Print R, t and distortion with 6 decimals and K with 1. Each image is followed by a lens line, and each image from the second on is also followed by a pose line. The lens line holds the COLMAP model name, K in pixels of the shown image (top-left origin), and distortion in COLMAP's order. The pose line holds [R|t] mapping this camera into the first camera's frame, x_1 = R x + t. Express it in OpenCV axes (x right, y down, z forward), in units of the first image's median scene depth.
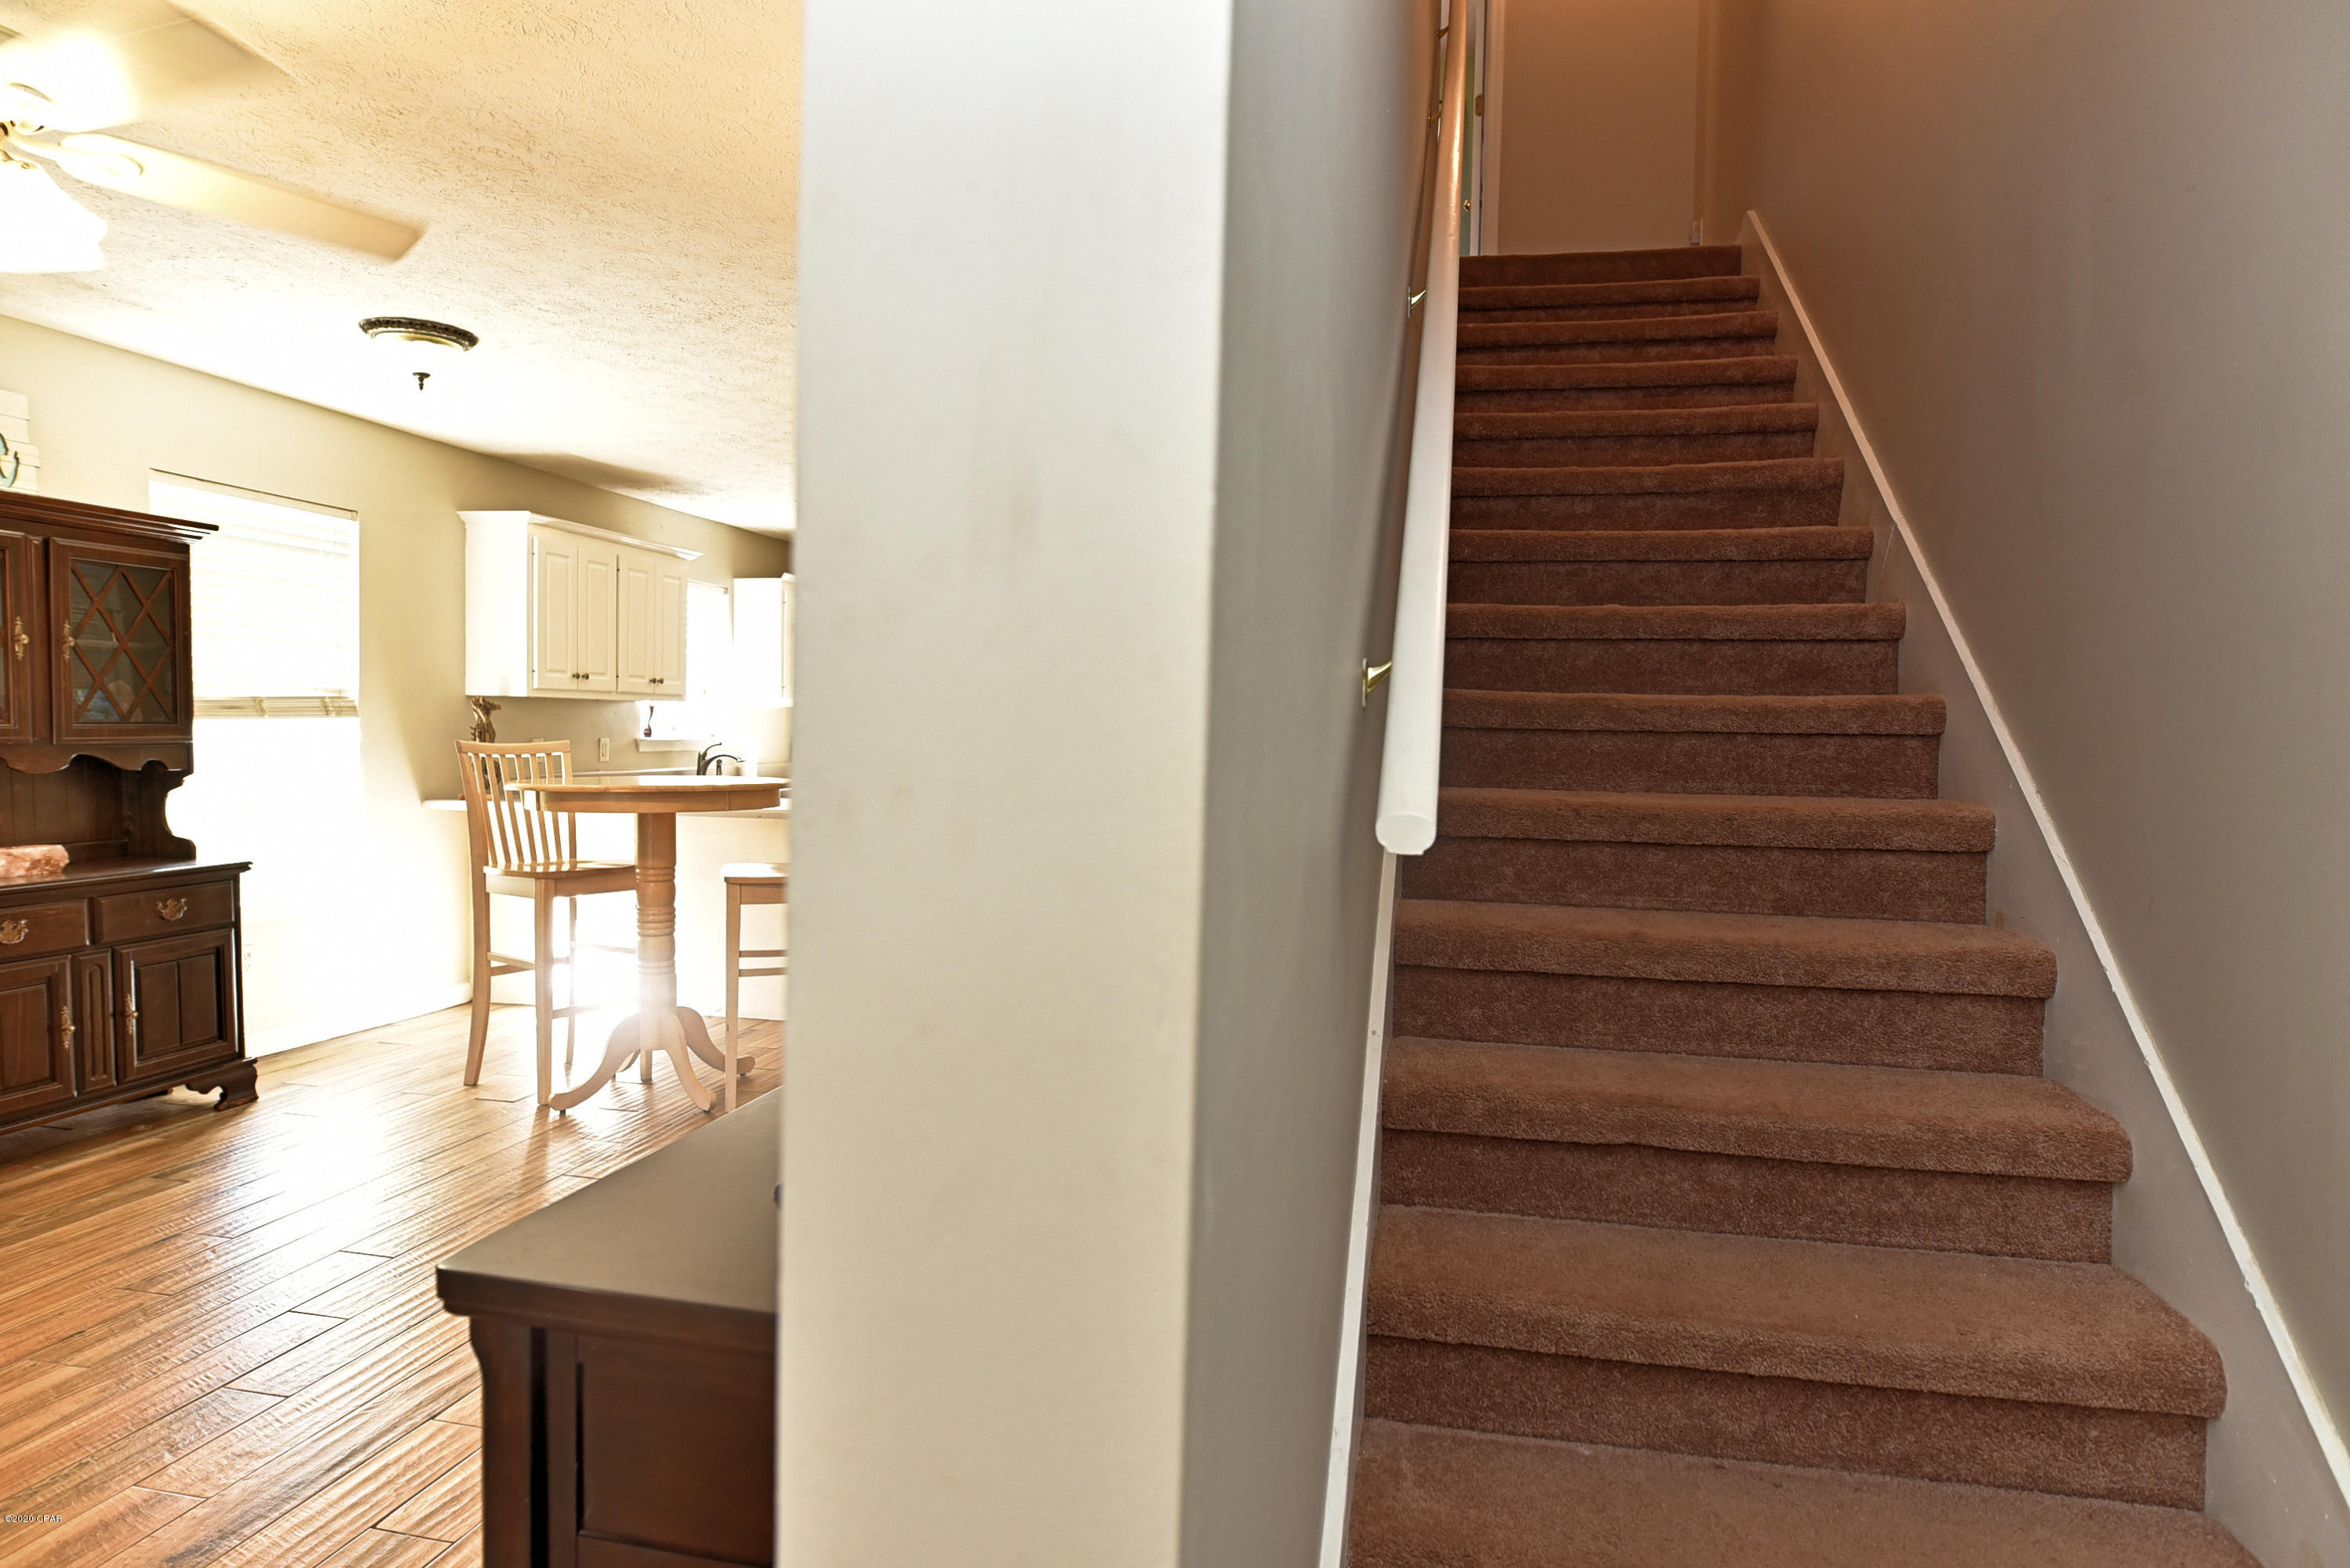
lens RADIAL K [[1351.0, 0, 1178.7], [0, 1351.0, 795.2], [0, 0, 1]] dist [-0.020183, -0.002437]
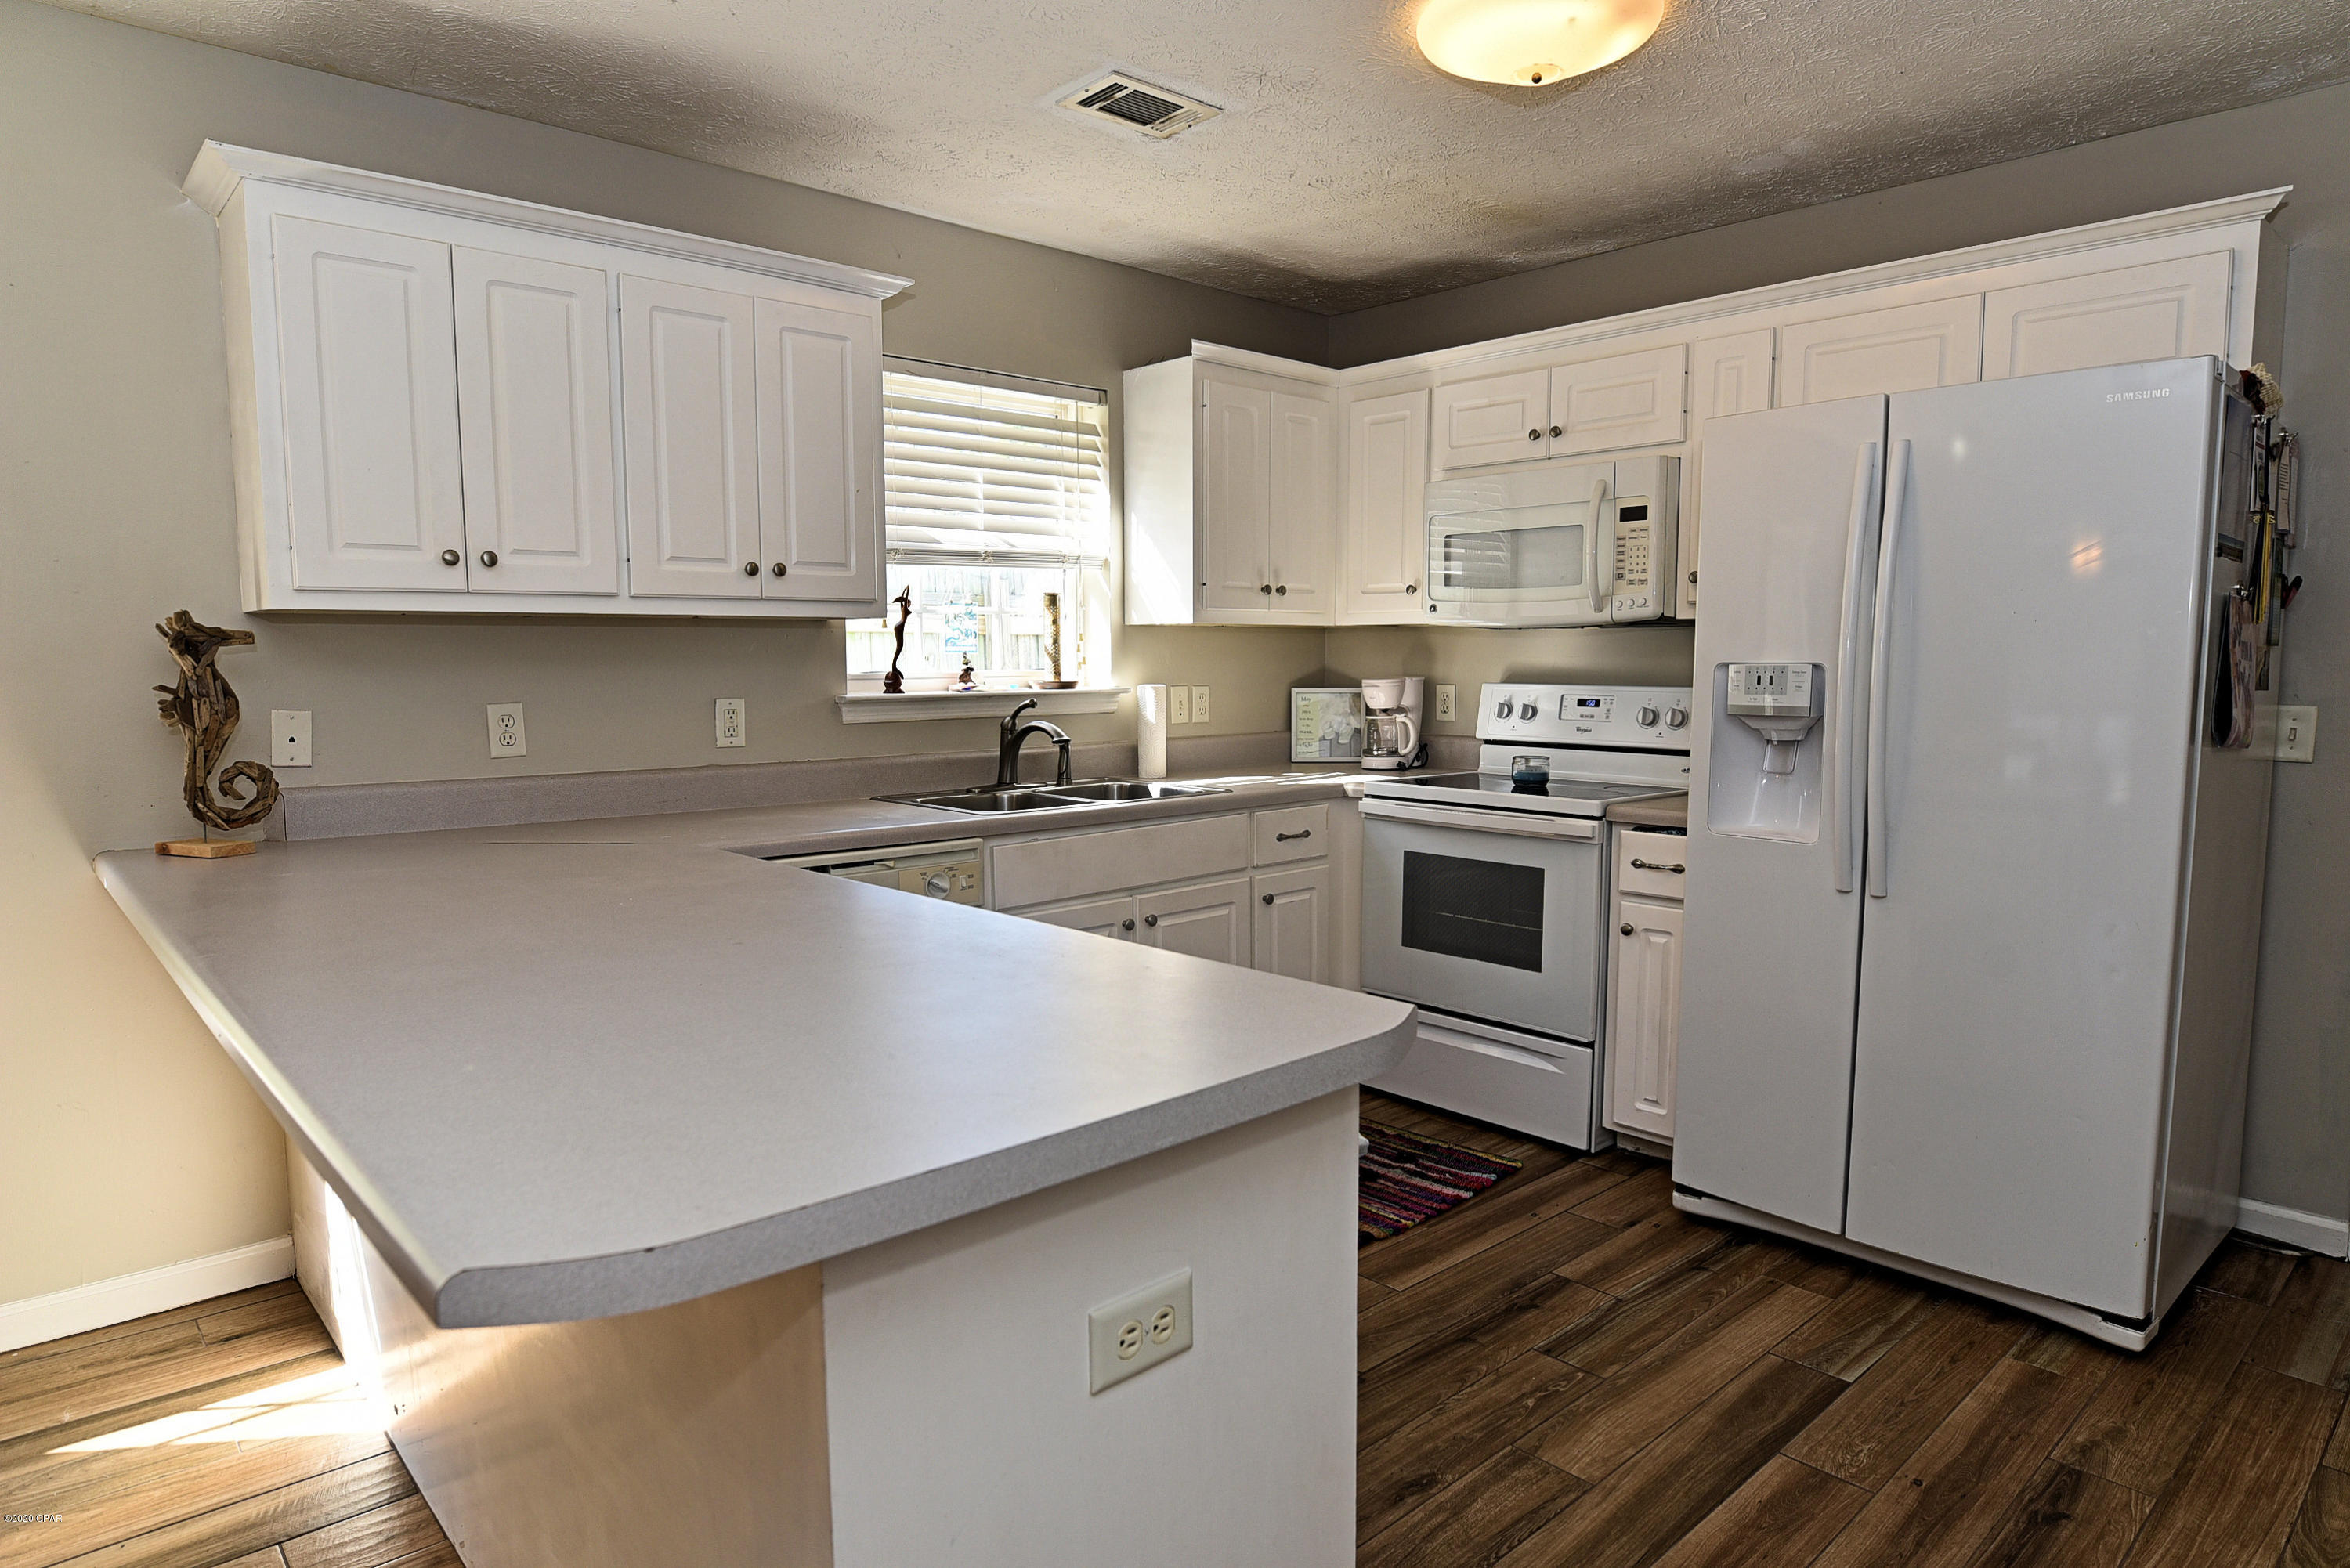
lens RADIAL K [[1351.0, 0, 1180.5], [0, 1351.0, 793.3], [0, 0, 1]] dist [-0.020183, -0.002437]
pose [[0.808735, 0.038747, -0.586895, -0.020459], [-0.010594, 0.998626, 0.051331, -0.053709], [0.588078, -0.035295, 0.808034, 1.081957]]
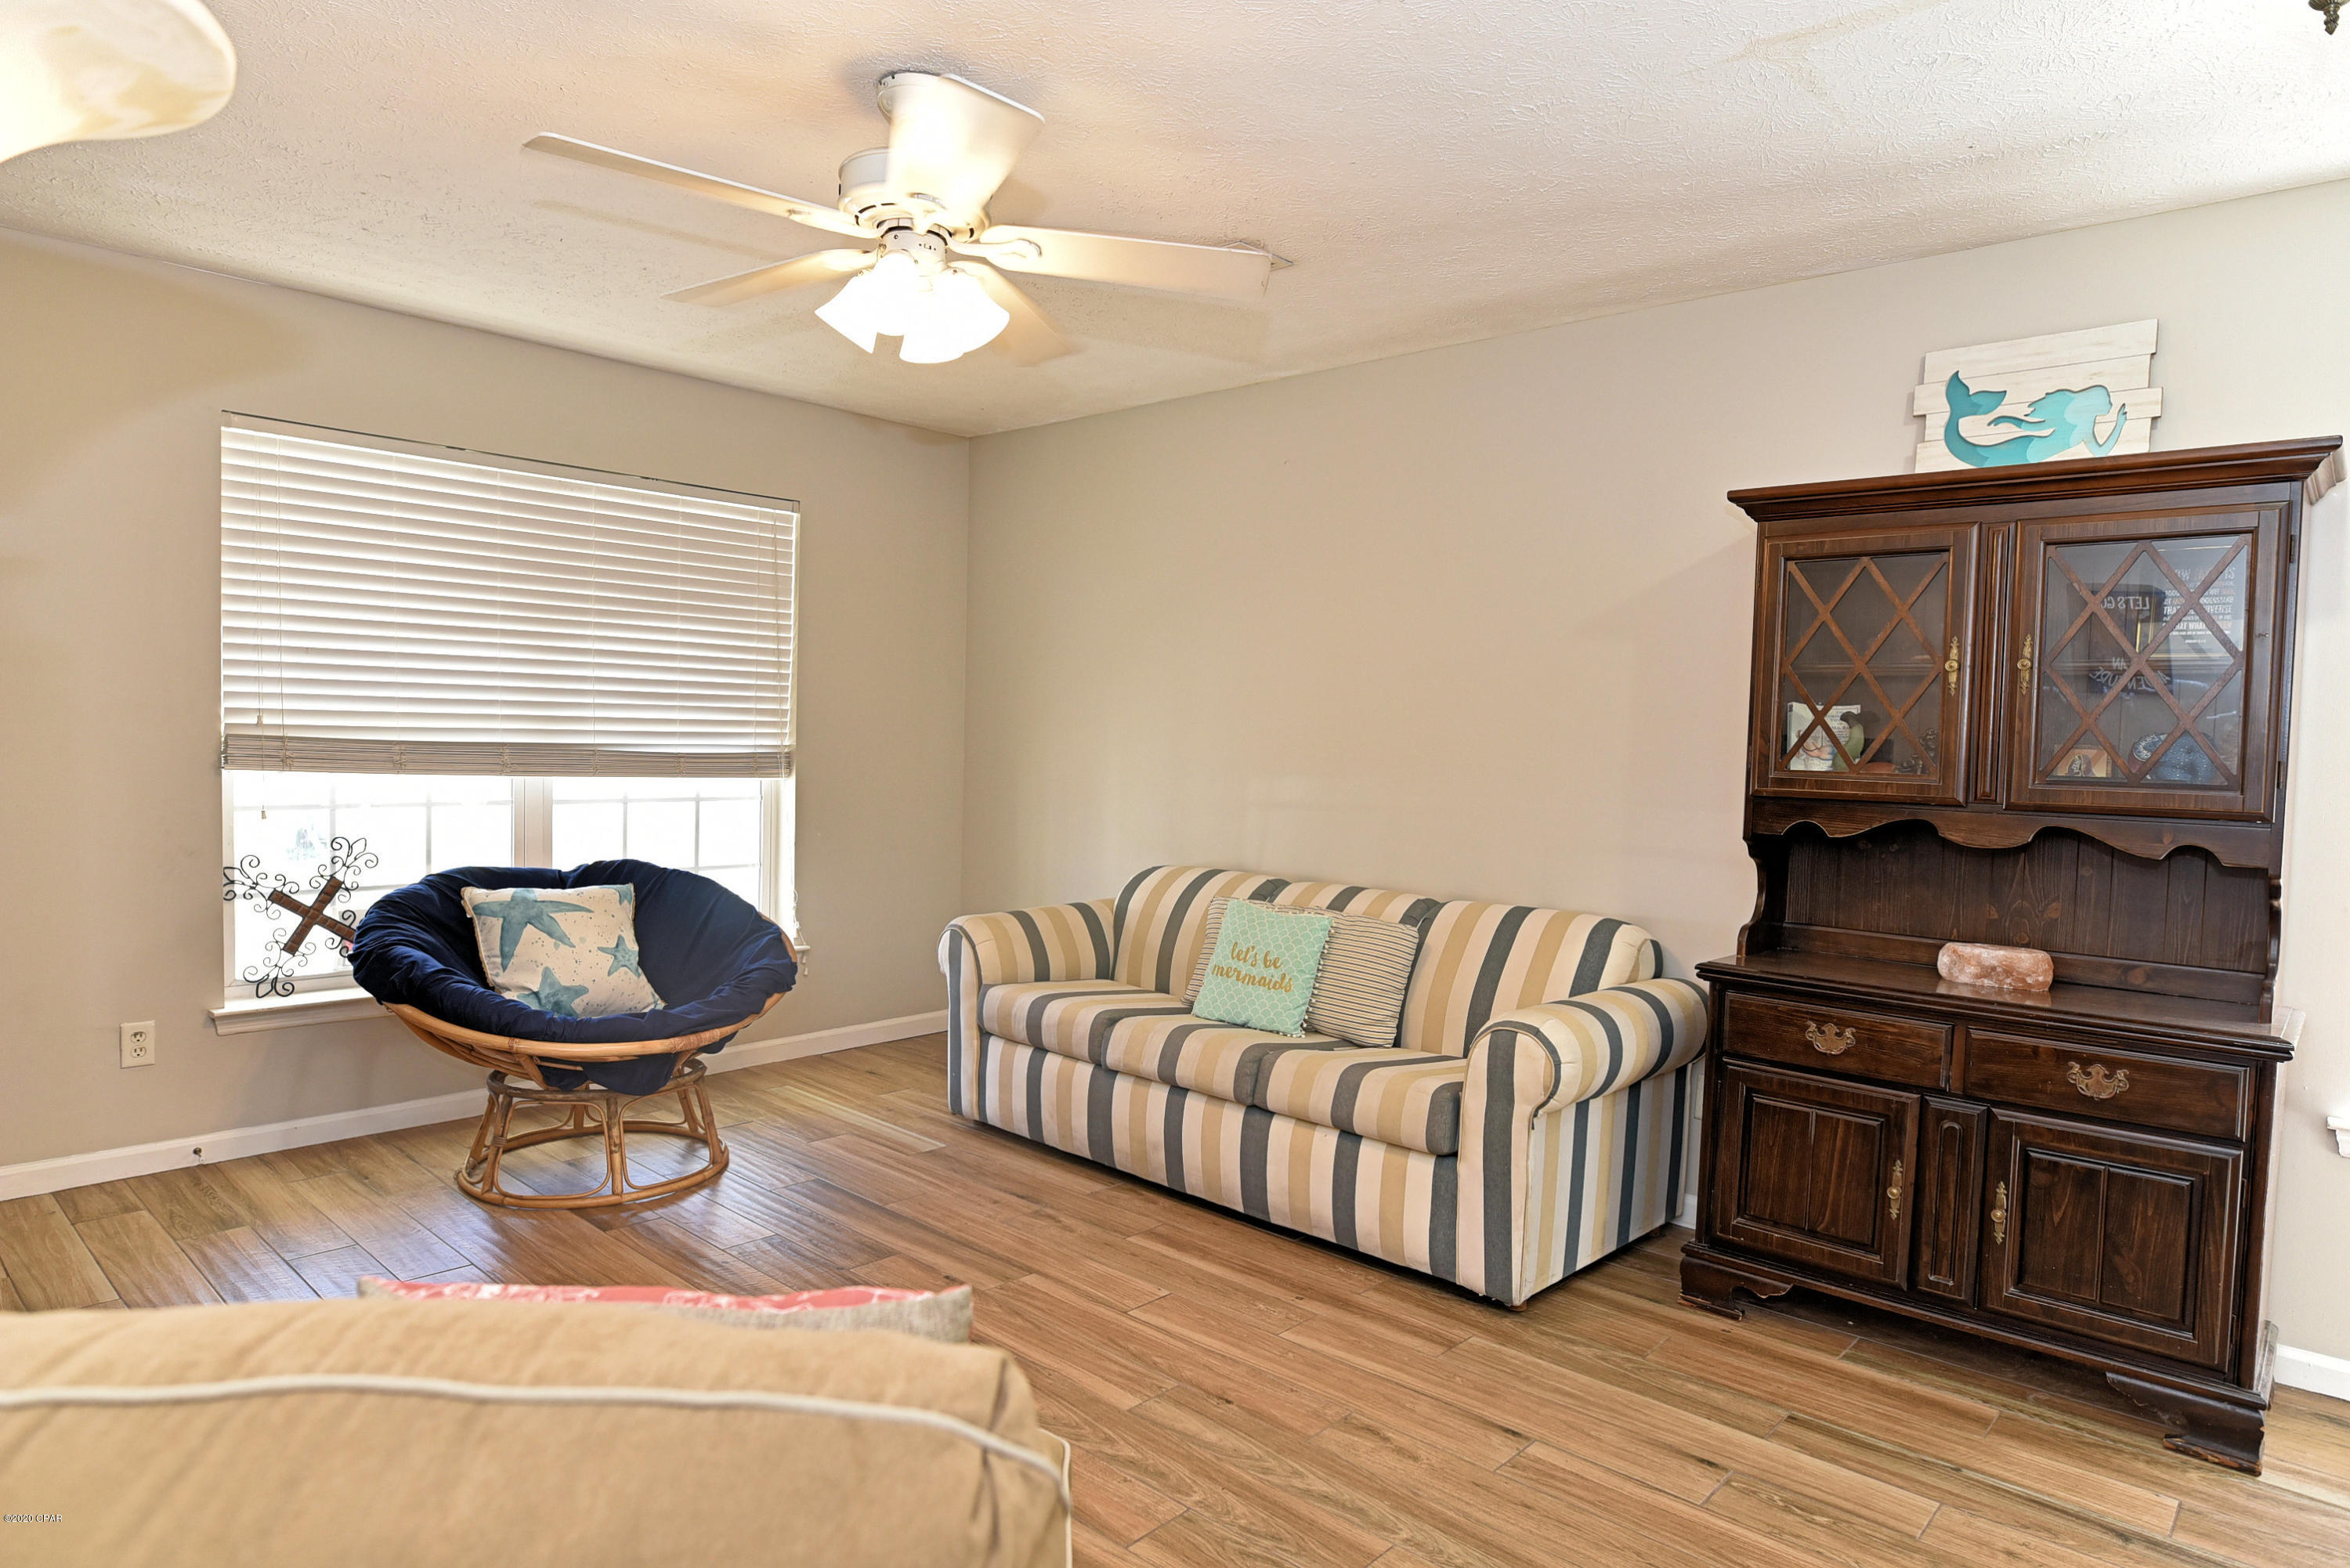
lens RADIAL K [[1351.0, 0, 1179.8], [0, 1351.0, 792.7], [0, 0, 1]] dist [-0.020183, -0.002437]
pose [[-0.514368, 0.005100, -0.857554, 0.001175], [-0.081396, 0.995177, 0.054741, -0.042831], [0.853698, 0.097959, -0.511473, 0.840425]]
